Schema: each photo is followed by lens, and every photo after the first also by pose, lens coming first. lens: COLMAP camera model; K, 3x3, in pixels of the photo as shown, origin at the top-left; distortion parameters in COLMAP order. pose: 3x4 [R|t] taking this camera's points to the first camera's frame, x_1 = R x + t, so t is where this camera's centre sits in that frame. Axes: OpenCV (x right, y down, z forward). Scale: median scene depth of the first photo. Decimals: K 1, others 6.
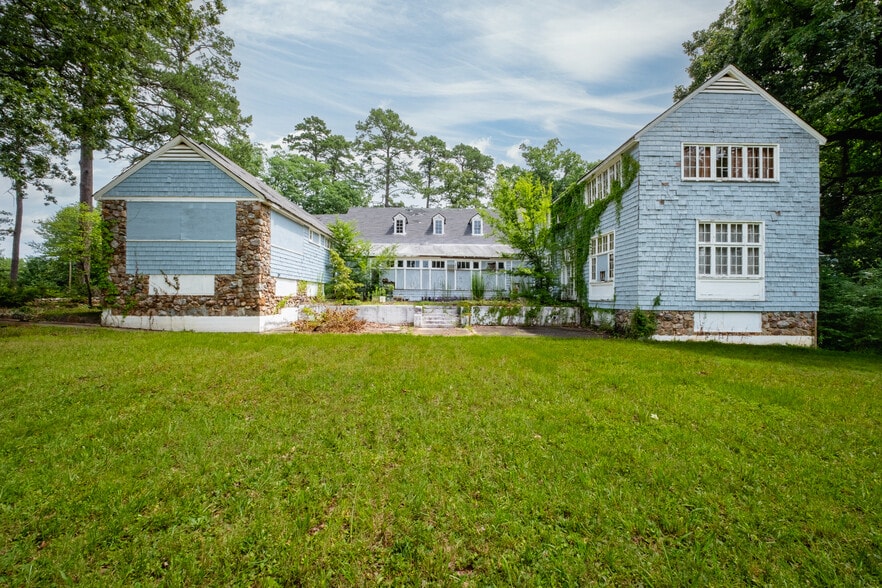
lens RADIAL K [[383.9, 0, 443.9], [0, 383.9, 297.1], [0, 0, 1]] dist [-0.000984, -0.000563]
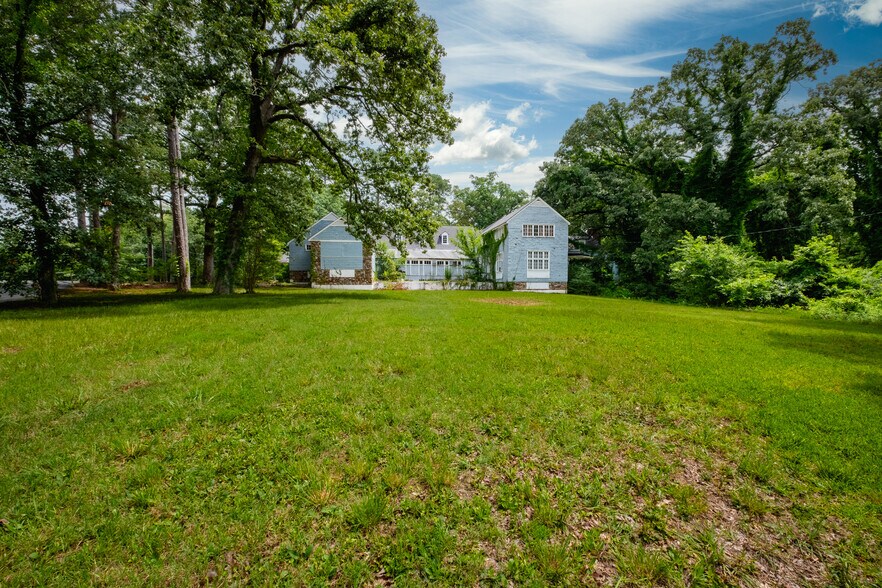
lens RADIAL K [[383.9, 0, 442.1], [0, 383.9, 294.6], [0, 0, 1]] dist [-0.000984, -0.000563]
pose [[0.993086, -0.008855, 0.117051, -0.237429], [0.006011, 0.999679, 0.024628, 0.041984], [-0.117232, -0.023754, 0.992820, -1.318151]]
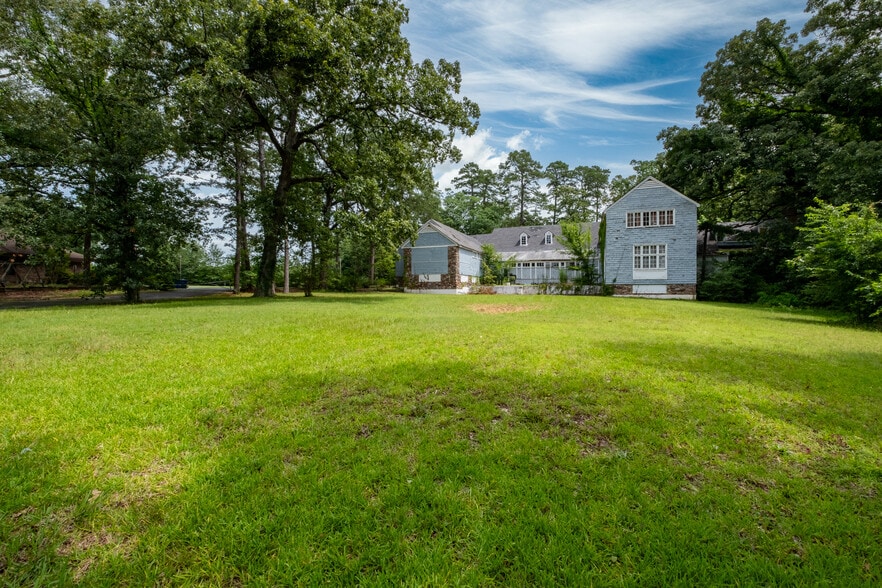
lens RADIAL K [[383.9, 0, 442.6], [0, 383.9, 289.3], [0, 0, 1]] dist [-0.000984, -0.000563]
pose [[0.923382, -0.011003, -0.383724, 0.346017], [0.009495, 0.999938, -0.005823, 0.050177], [0.383764, 0.001733, 0.923430, -1.143479]]
